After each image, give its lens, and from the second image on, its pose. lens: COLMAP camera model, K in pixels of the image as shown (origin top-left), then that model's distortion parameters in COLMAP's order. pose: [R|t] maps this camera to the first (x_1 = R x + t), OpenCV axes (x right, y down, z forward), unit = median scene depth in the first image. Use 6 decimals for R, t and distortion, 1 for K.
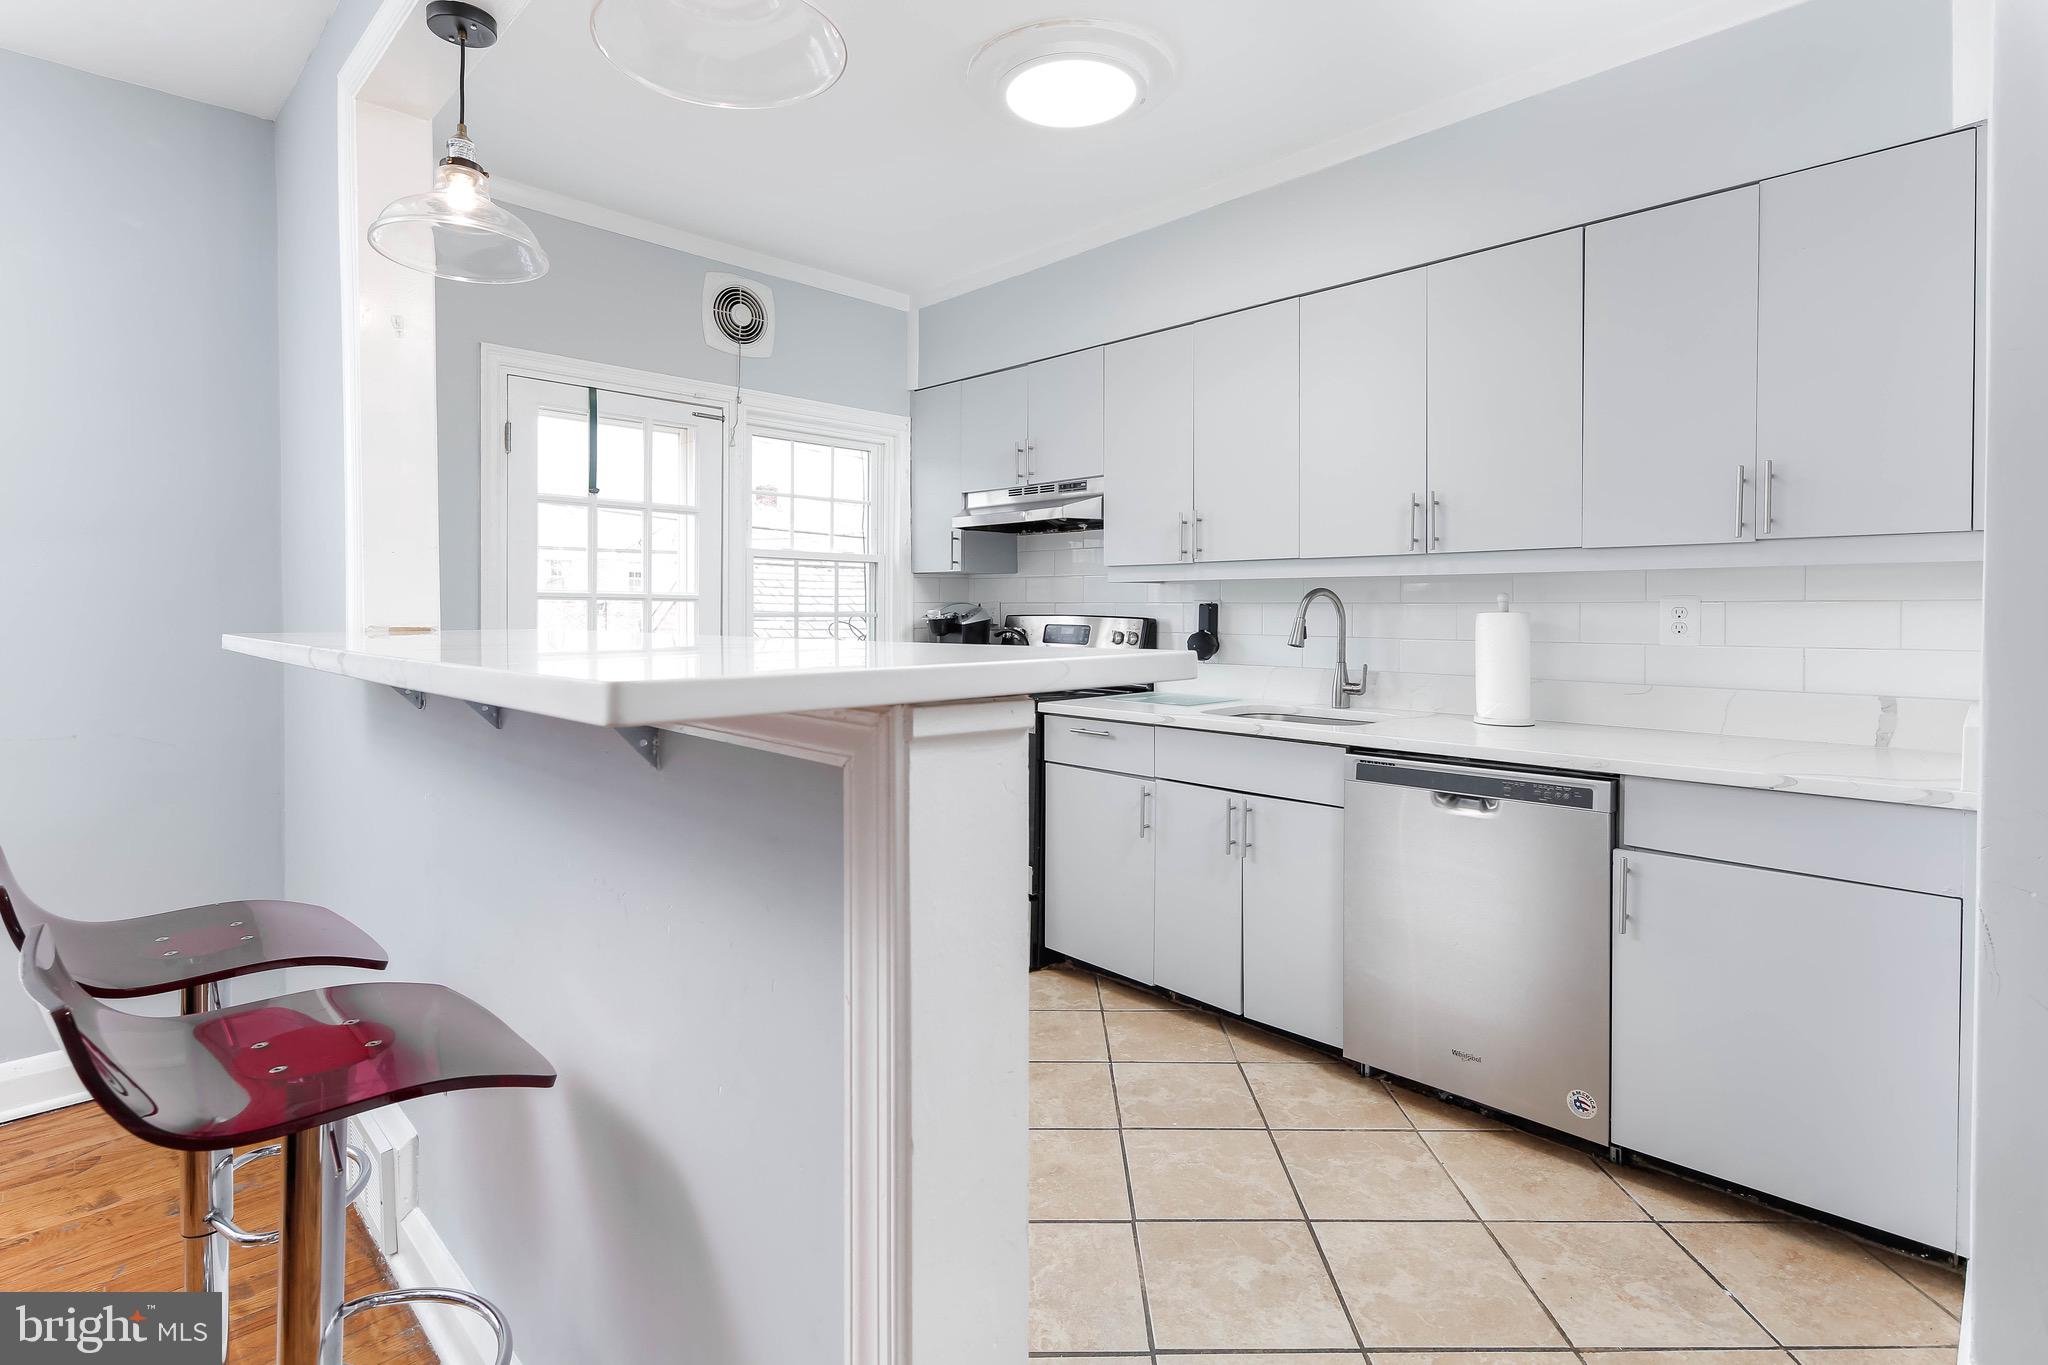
lens RADIAL K [[989.4, 0, 1034.9], [0, 989.4, 618.3], [0, 0, 1]] dist [-0.001166, -0.000532]
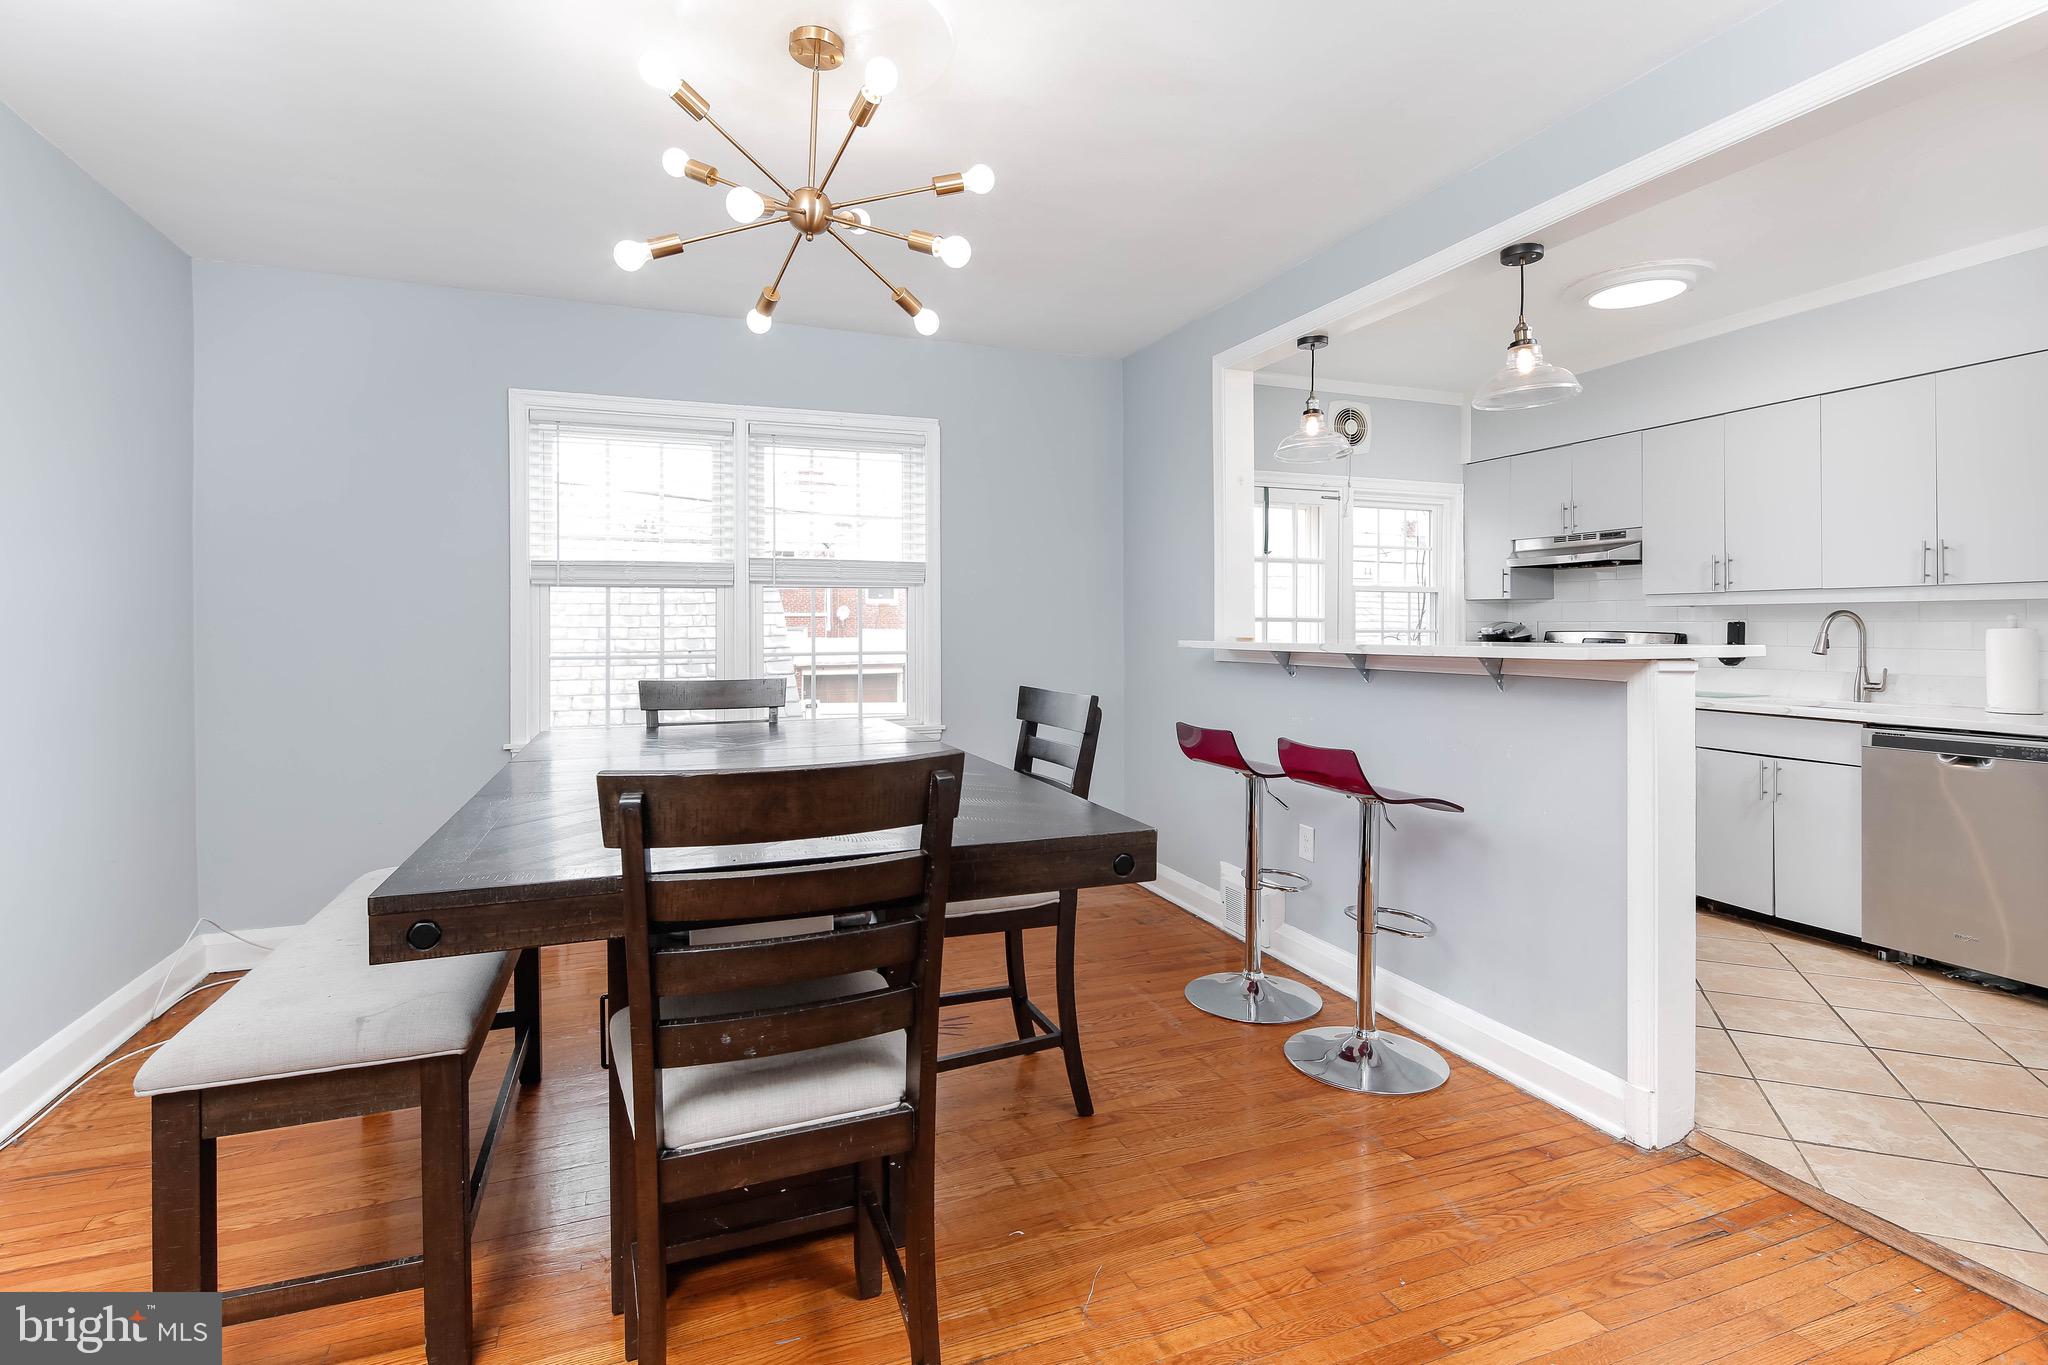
lens RADIAL K [[986.9, 0, 1033.5], [0, 986.9, 624.2], [0, 0, 1]] dist [-0.001045, -0.001290]
pose [[0.913489, -0.003895, -0.406846, -0.166220], [-0.000963, 0.999931, -0.011735, 0.004633], [0.406863, 0.011112, 0.913422, -0.657592]]
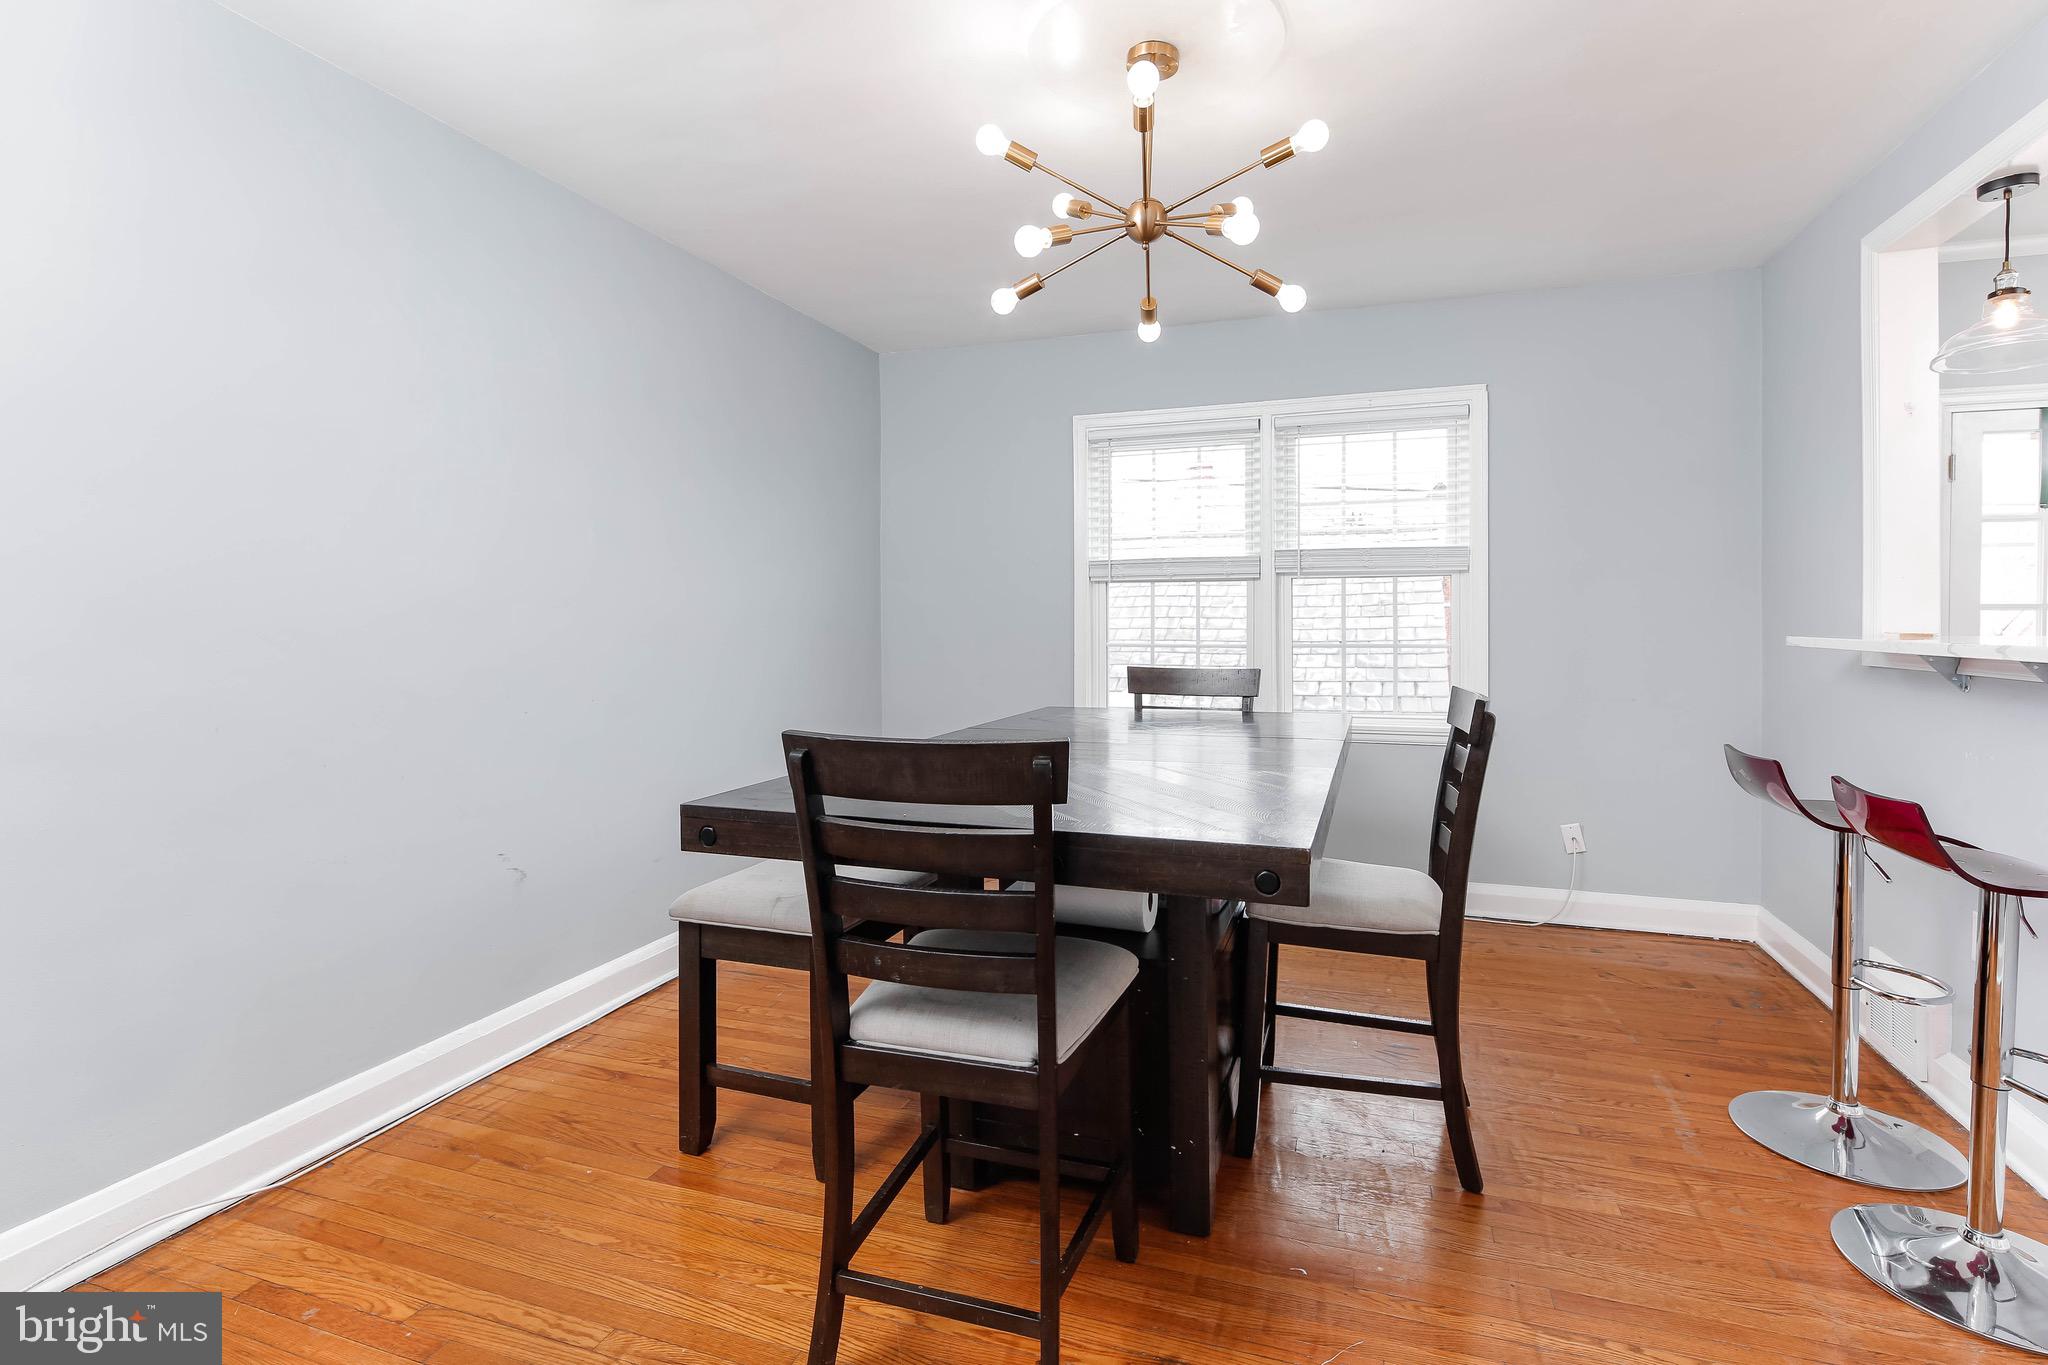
lens RADIAL K [[988.2, 0, 1028.4], [0, 988.2, 625.8], [0, 0, 1]] dist [0.001096, -0.001655]
pose [[0.430163, 0.004525, -0.902740, 0.038799], [-0.006205, 0.999979, 0.002056, 0.002646], [0.902730, 0.004717, 0.430182, -0.470451]]
